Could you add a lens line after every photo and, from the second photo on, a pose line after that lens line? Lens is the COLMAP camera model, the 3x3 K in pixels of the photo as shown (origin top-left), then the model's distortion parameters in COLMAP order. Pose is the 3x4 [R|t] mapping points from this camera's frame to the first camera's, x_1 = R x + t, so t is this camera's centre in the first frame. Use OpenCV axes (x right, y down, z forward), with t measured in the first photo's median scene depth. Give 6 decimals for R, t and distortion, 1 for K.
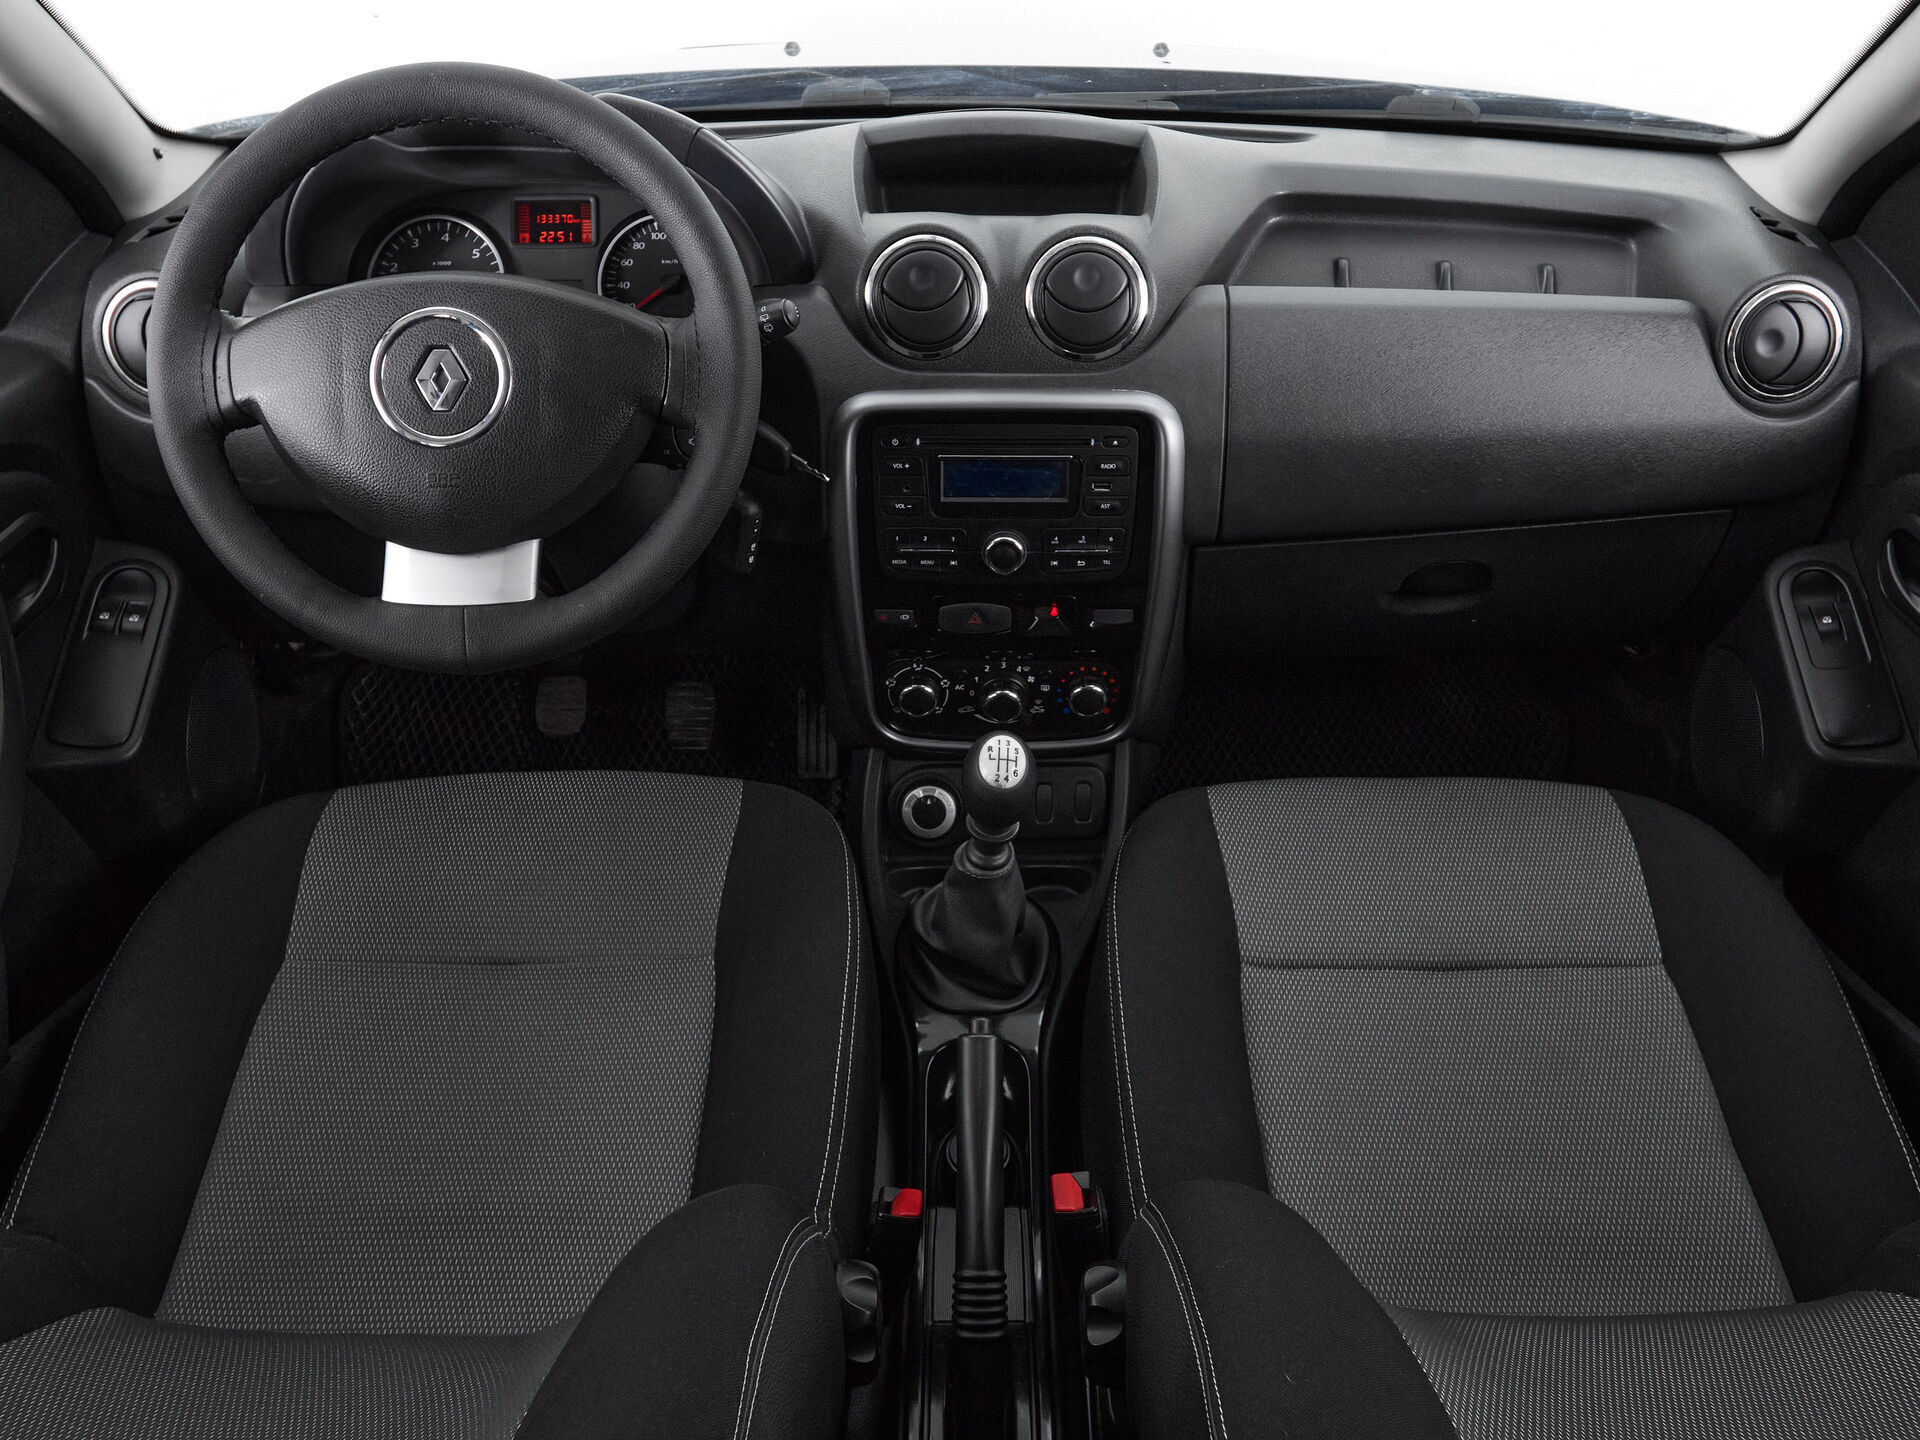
lens RADIAL K [[1629.4, 0, 967.2], [0, 1629.4, 716.5], [0, 0, 1]] dist [0.000432, 0.001631]
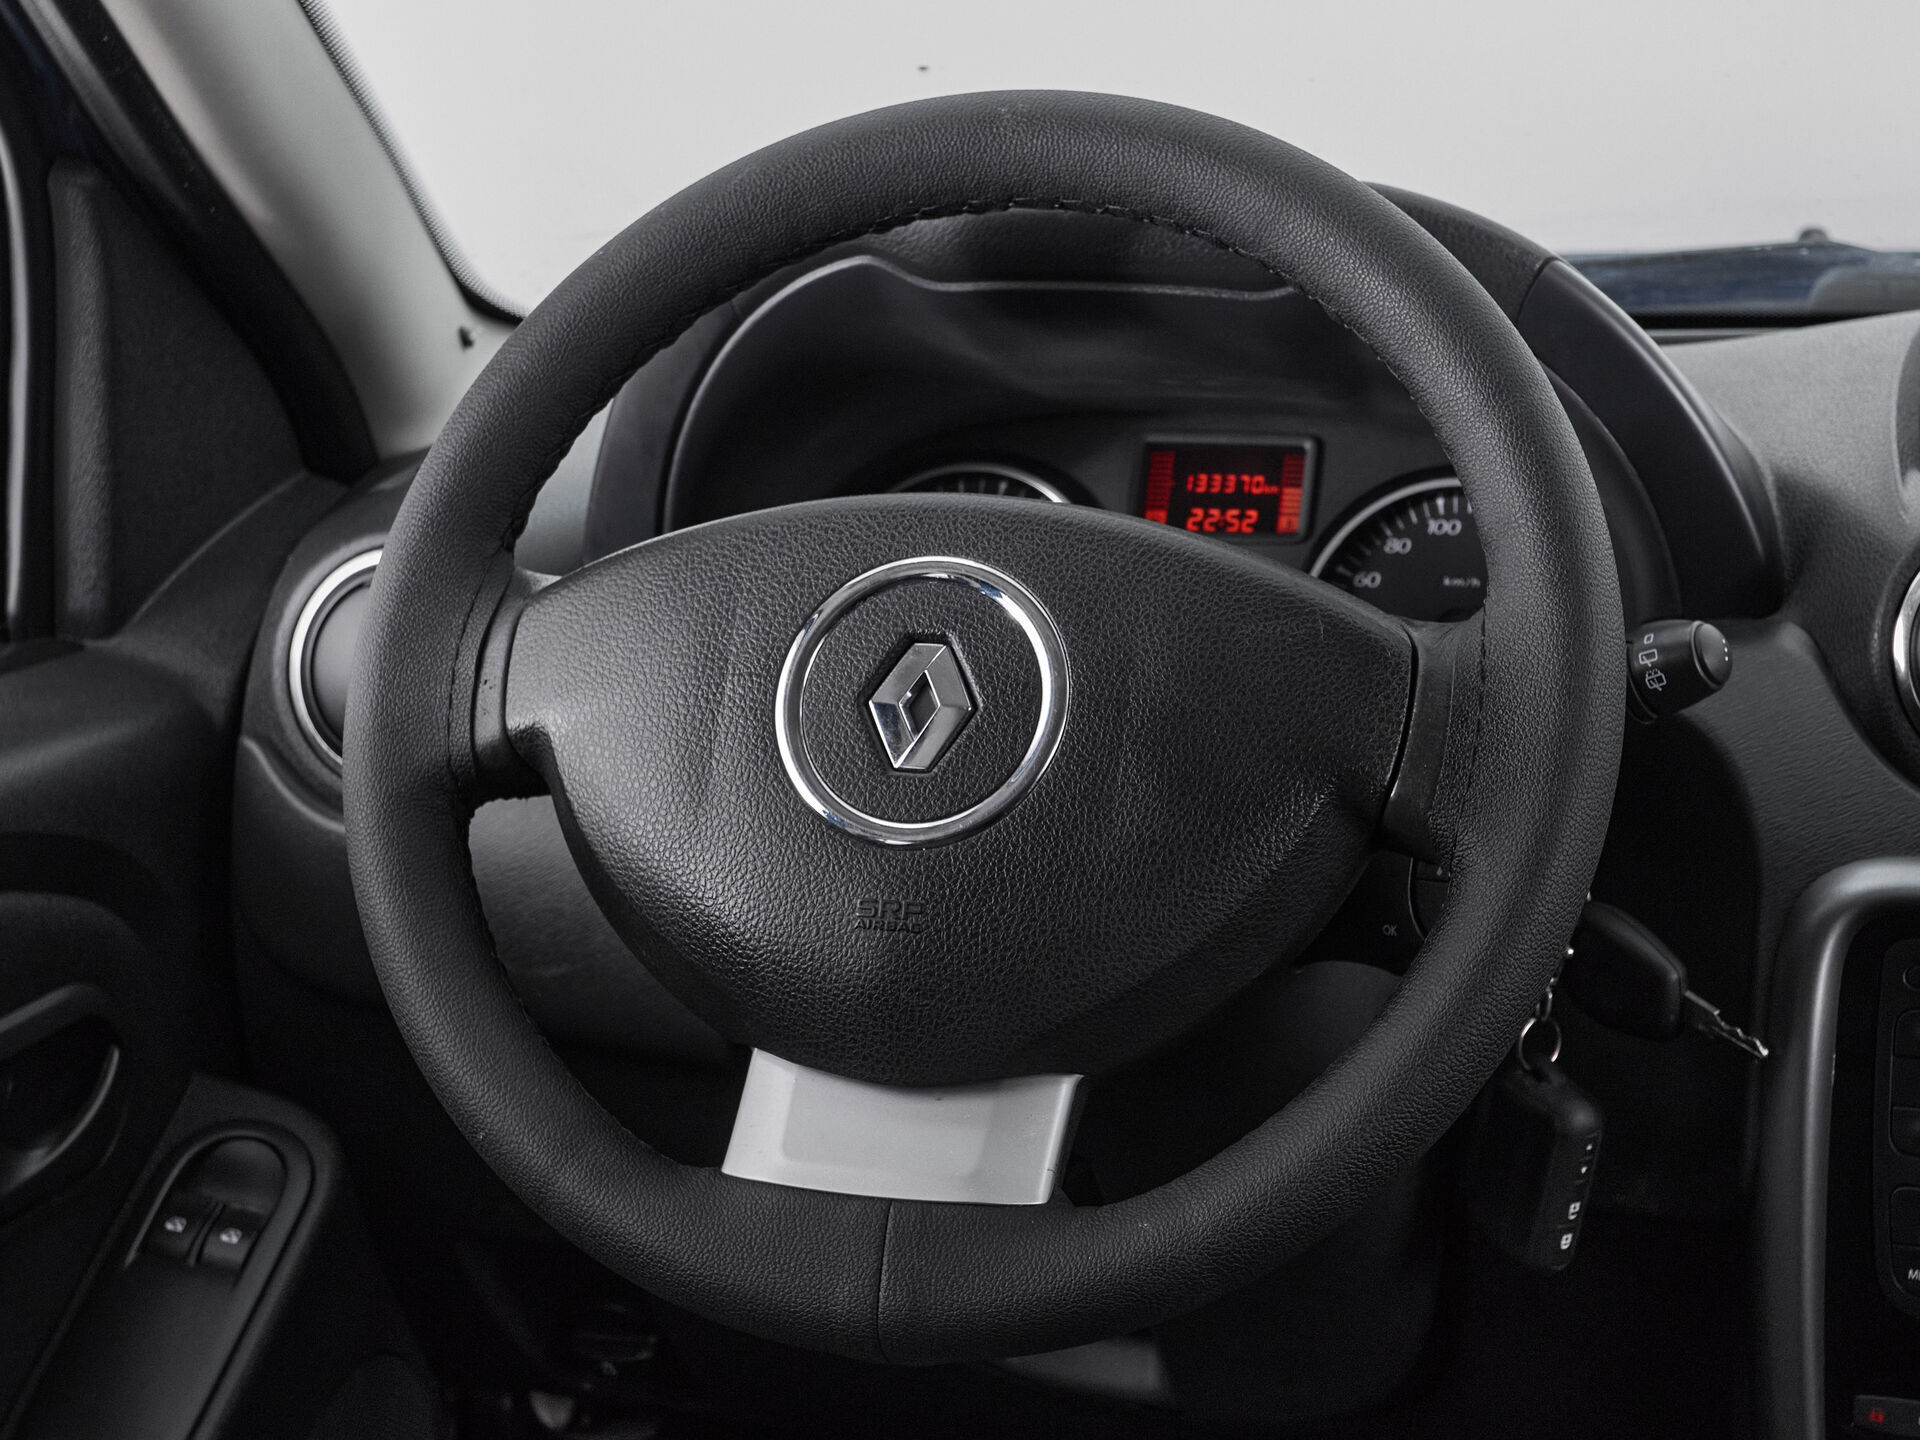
lens RADIAL K [[3951.6, 0, 955.8], [0, 3951.6, 840.0], [0, 0, 1]] dist [-0.004934, 0.390688]
pose [[0.946607, 0.065305, -0.315705, 0.034645], [-0.154561, 0.951319, -0.266650, 0.104126], [0.282923, 0.301209, 0.910620, -0.003048]]
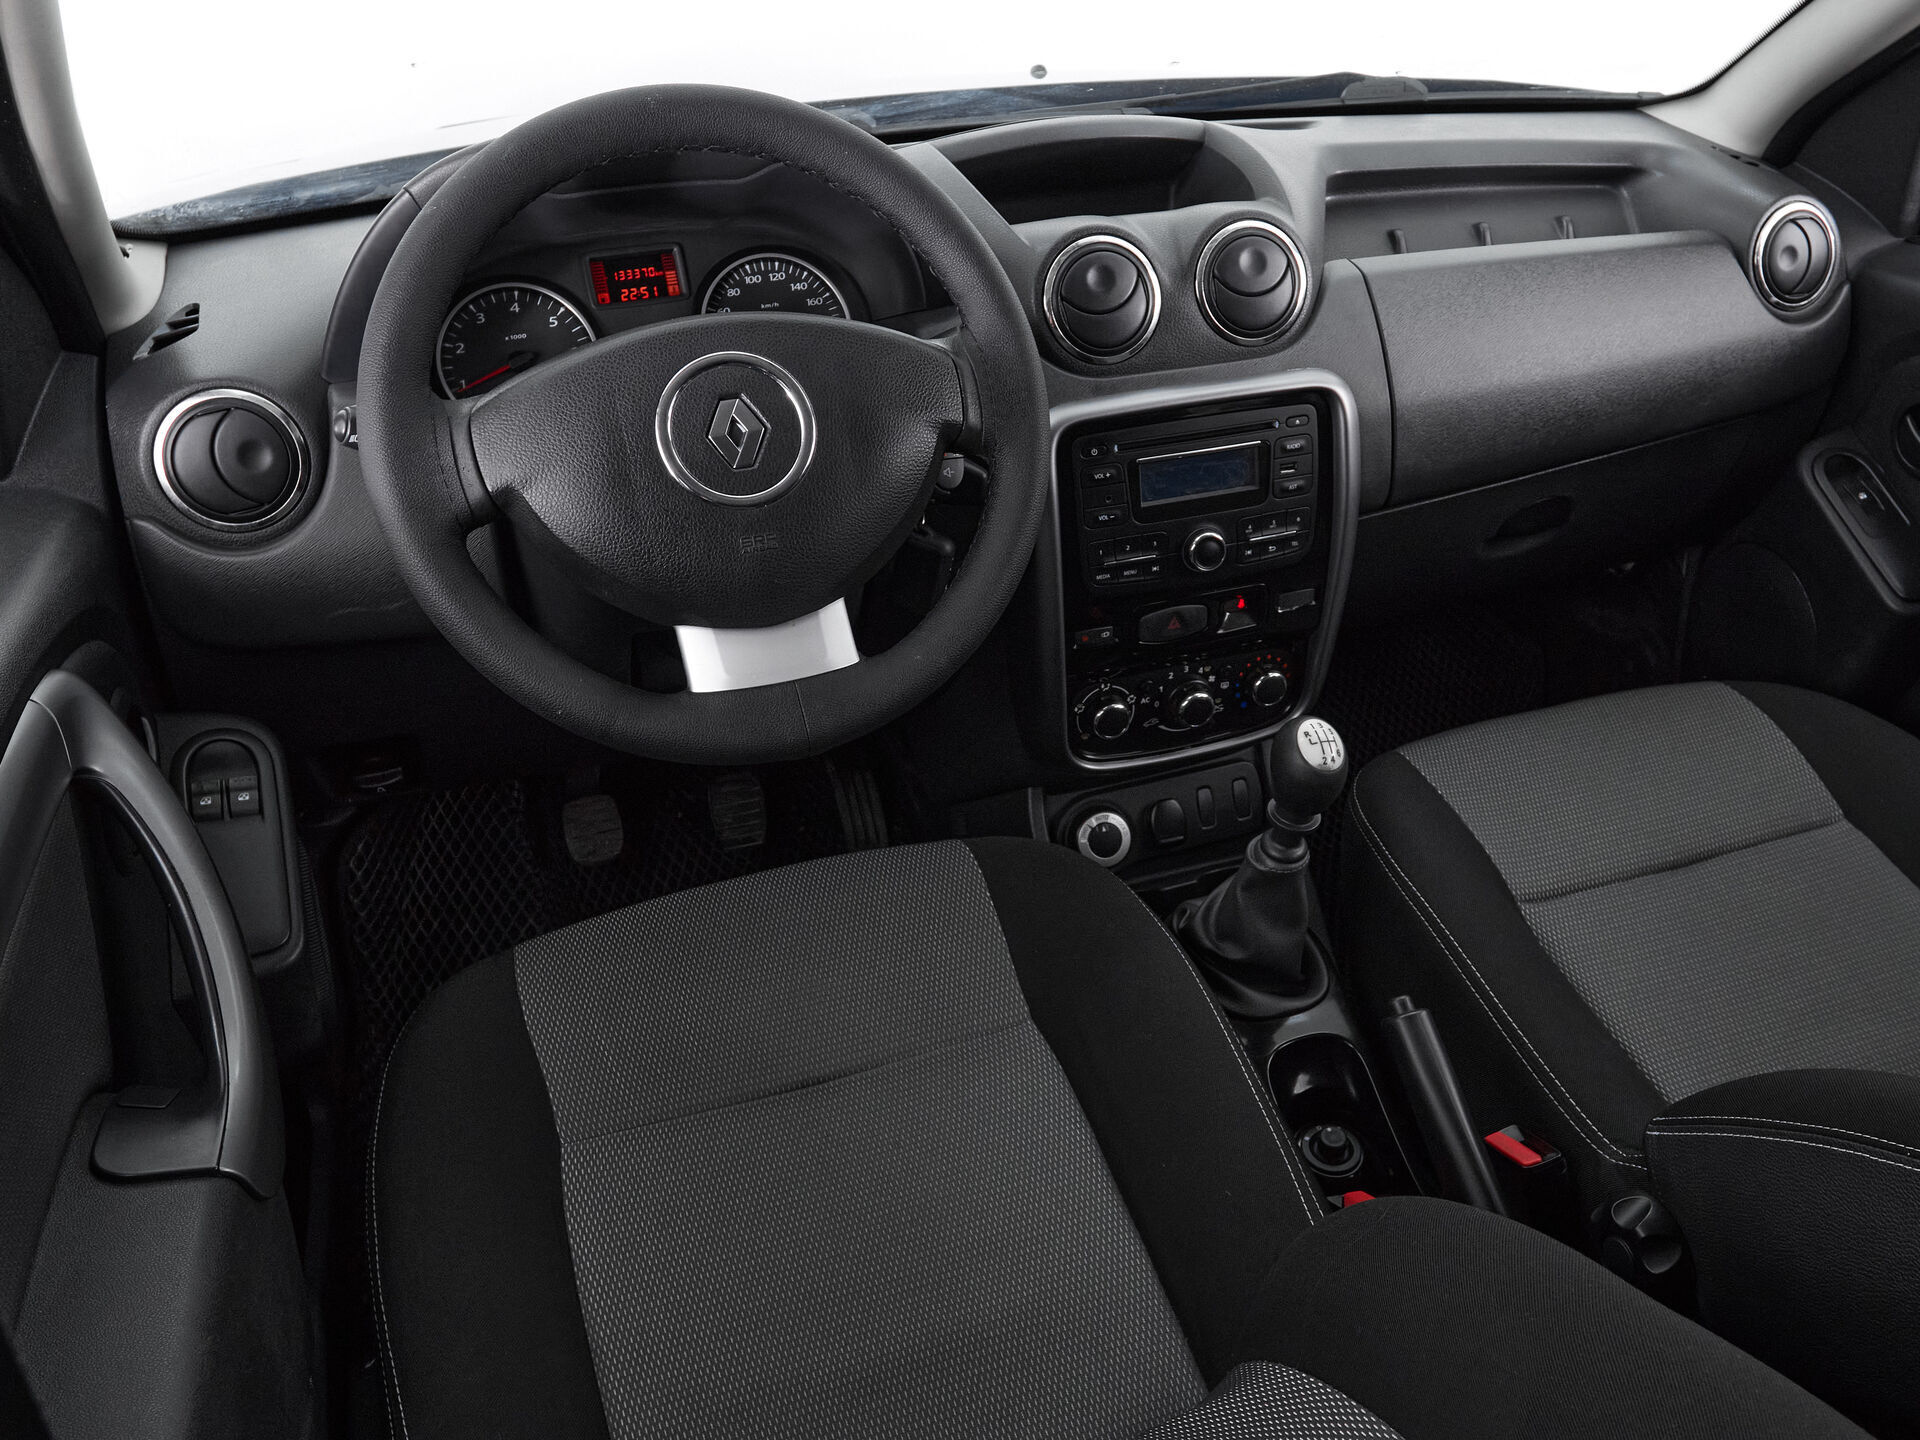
lens RADIAL K [[1638.1, 0, 1022.3], [0, 1638.1, 726.4], [0, 0, 1]] dist [0.000897, -0.001471]
pose [[0.938927, -0.188855, 0.287664, -0.382895], [0.200006, 0.979748, -0.009599, -0.008538], [-0.280025, 0.066547, 0.957683, 0.092663]]
